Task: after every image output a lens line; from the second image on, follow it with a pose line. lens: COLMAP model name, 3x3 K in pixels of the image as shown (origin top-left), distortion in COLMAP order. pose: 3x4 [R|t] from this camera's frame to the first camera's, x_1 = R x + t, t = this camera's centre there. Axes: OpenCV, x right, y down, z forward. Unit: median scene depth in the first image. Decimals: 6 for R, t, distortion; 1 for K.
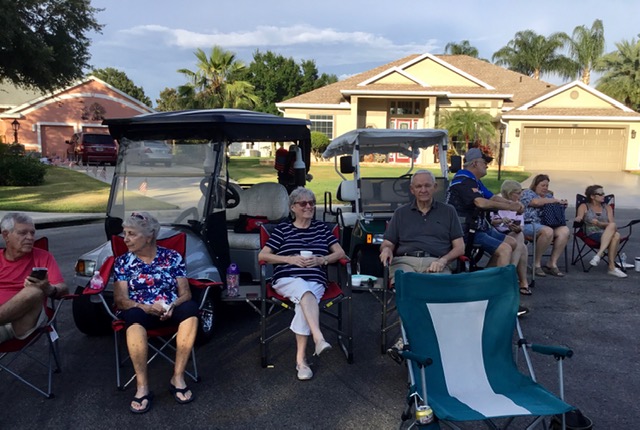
lens RADIAL K [[631.0, 0, 362.6], [0, 631.0, 258.3], [0, 0, 1]] dist [0.112896, -0.210797]
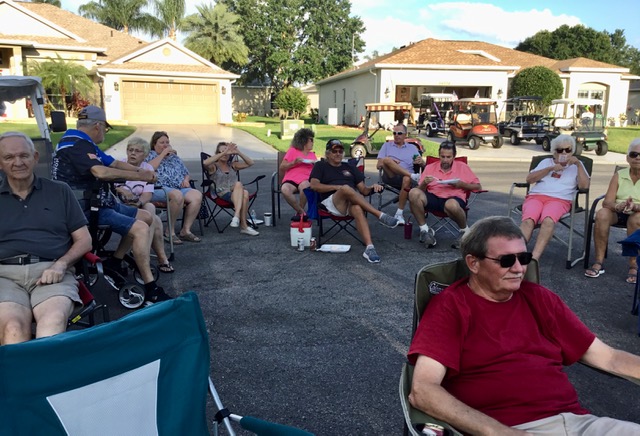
lens RADIAL K [[572.9, 0, 325.2], [0, 572.9, 238.0], [0, 0, 1]] dist [0.149883, -0.296484]
pose [[0.840021, -0.125846, 0.527756, 0.005275], [0.095274, 0.991827, 0.084859, -0.007592], [-0.534122, -0.021002, 0.845146, 0.044254]]
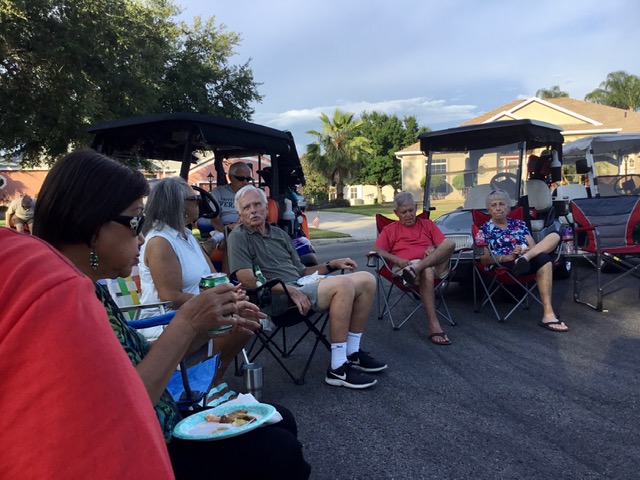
lens RADIAL K [[586.3, 0, 333.2], [0, 586.3, 239.1], [0, 0, 1]] dist [0.083579, -0.102814]
pose [[0.981628, -0.040427, -0.186475, -0.057852], [0.021015, 0.994258, -0.104924, 0.018703], [0.189646, 0.099077, 0.976841, -0.028880]]
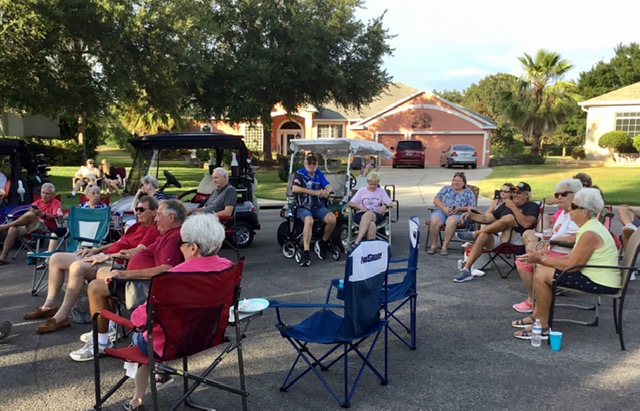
lens RADIAL K [[647.9, 0, 318.1], [0, 647.9, 269.3], [0, 0, 1]] dist [0.134367, -0.247571]
pose [[0.779069, 0.100662, -0.618804, 0.213396], [-0.095537, 0.994560, 0.041506, 0.006072], [0.619616, 0.026783, 0.784448, -0.030922]]
